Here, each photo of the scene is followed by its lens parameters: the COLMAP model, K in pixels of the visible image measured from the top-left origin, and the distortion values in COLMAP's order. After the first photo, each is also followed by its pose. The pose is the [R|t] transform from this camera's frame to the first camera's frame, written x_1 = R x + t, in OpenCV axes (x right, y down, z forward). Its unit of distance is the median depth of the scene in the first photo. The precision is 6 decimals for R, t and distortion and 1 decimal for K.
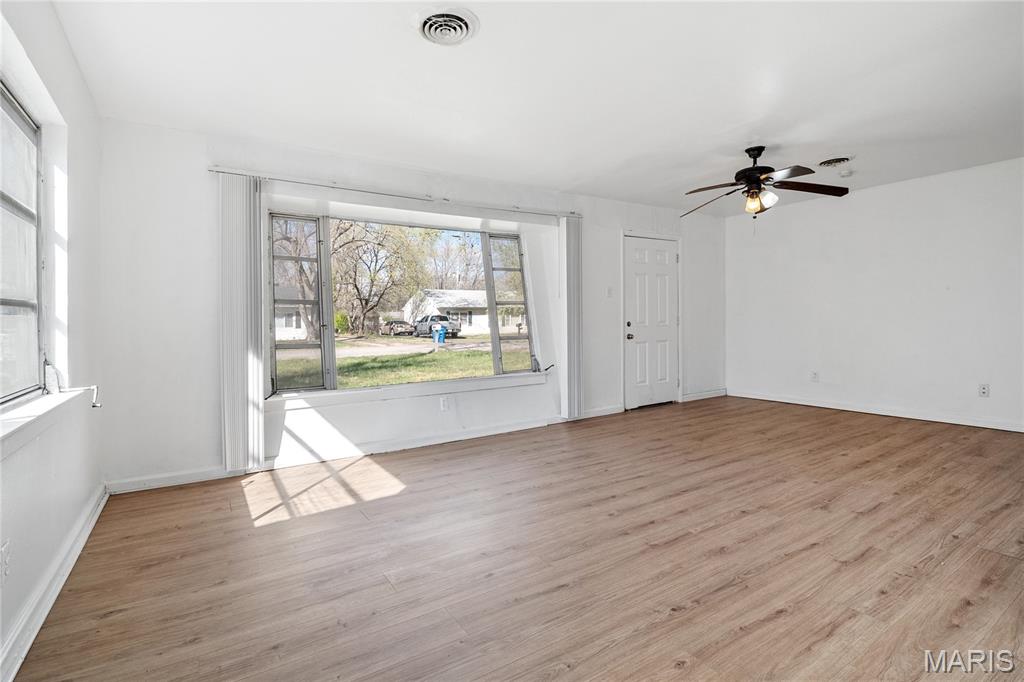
lens RADIAL K [[481.9, 0, 510.1], [0, 481.9, 314.9], [0, 0, 1]] dist [-0.017154, -0.000918]
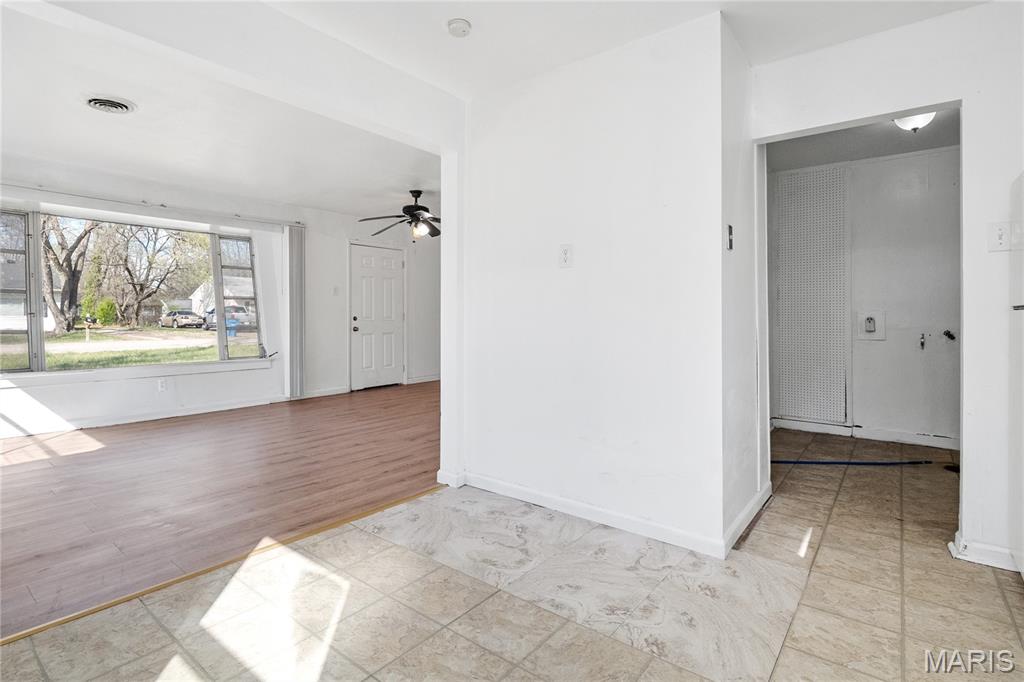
lens RADIAL K [[501.8, 0, 507.1], [0, 501.8, 322.6], [0, 0, 1]] dist [-0.037145, -0.000512]
pose [[0.942127, 0.018984, 0.334718, 0.184506], [-0.027351, 0.999420, 0.020299, -0.006136], [-0.334138, -0.028279, 0.942100, -0.281498]]
